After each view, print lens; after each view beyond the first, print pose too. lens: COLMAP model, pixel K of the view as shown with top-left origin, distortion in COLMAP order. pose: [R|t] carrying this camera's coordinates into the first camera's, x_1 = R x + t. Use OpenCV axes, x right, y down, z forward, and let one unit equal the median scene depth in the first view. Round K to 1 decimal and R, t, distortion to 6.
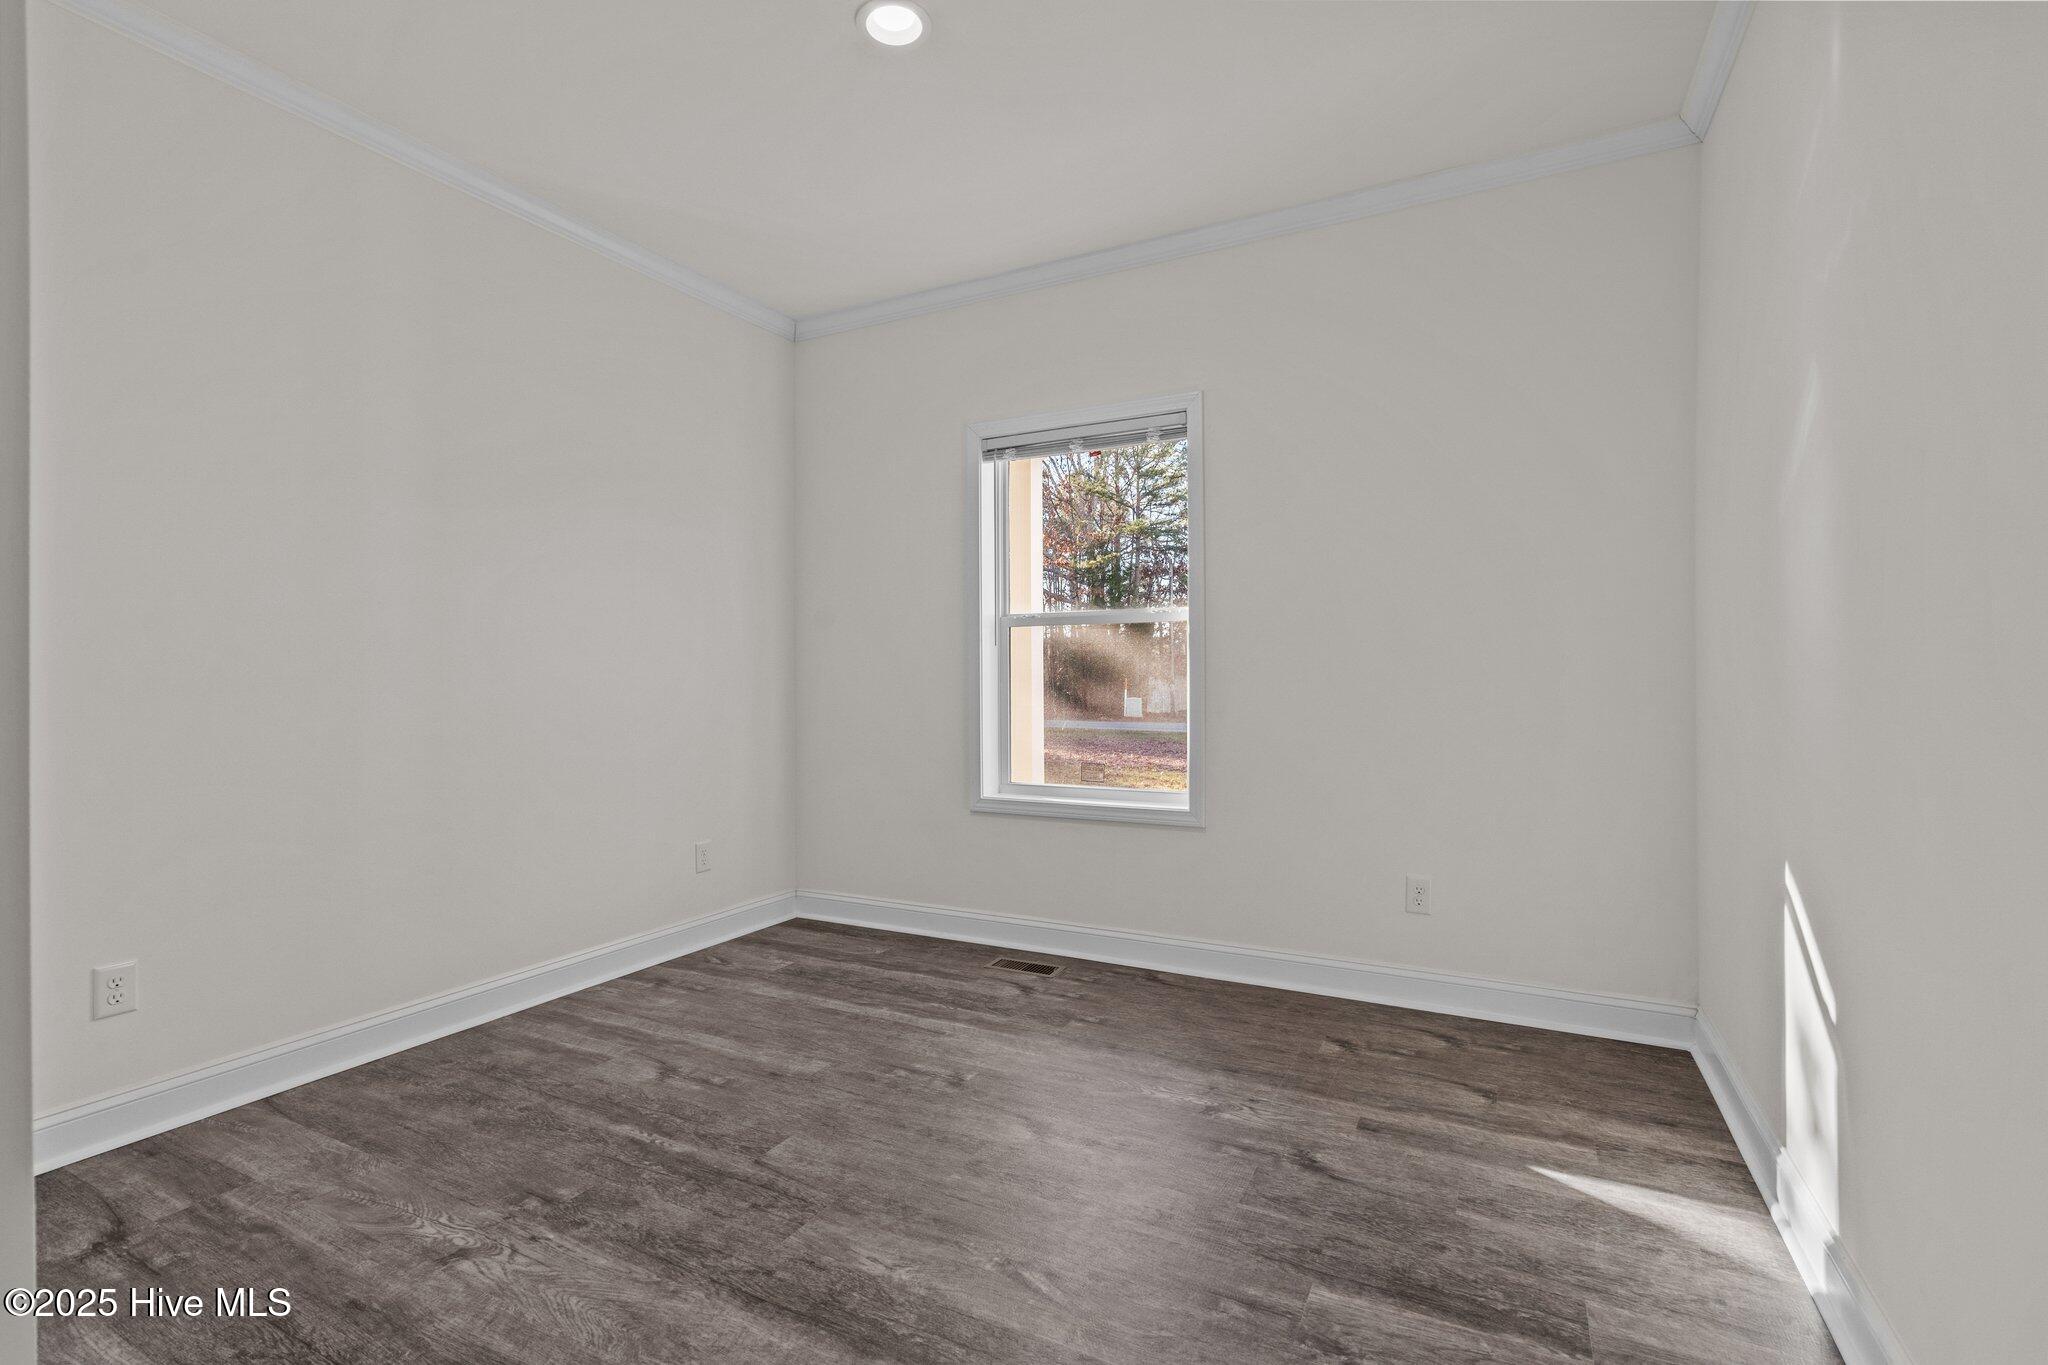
lens RADIAL K [[929.4, 0, 1024.0], [0, 929.4, 666.9], [0, 0, 1]] dist [0.001563, 0.000180]
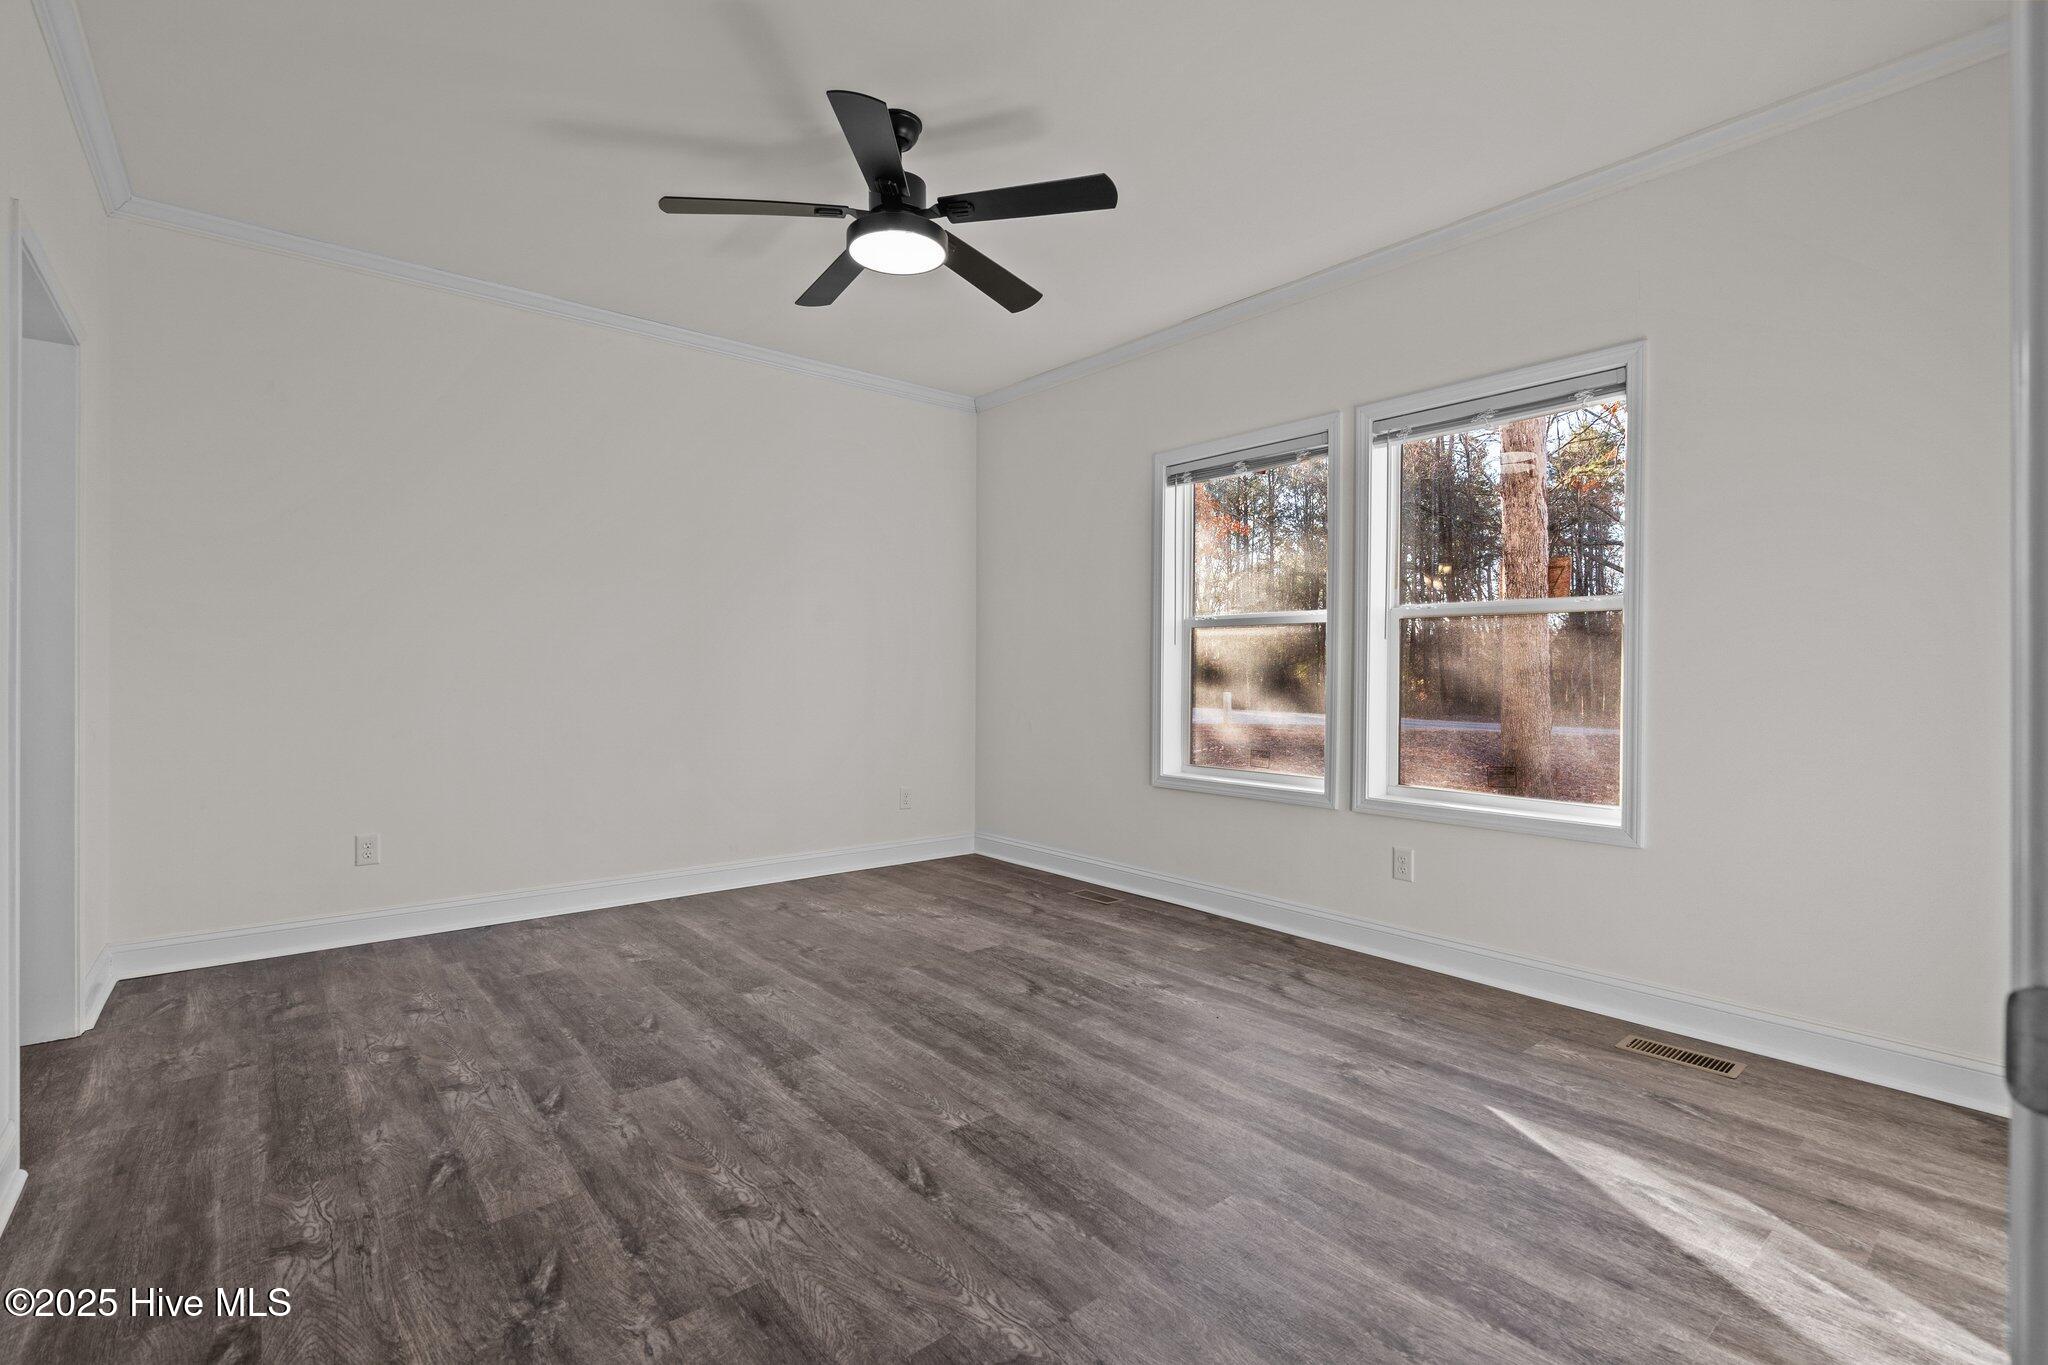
lens RADIAL K [[907.7, 0, 1017.0], [0, 907.7, 685.9], [0, 0, 1]] dist [-0.003948, 0.000009]
pose [[0.919331, 0.010803, -0.393336, 0.256776], [-0.000696, 0.999666, 0.025828, -0.002129], [0.393484, -0.023471, 0.919032, -0.130297]]
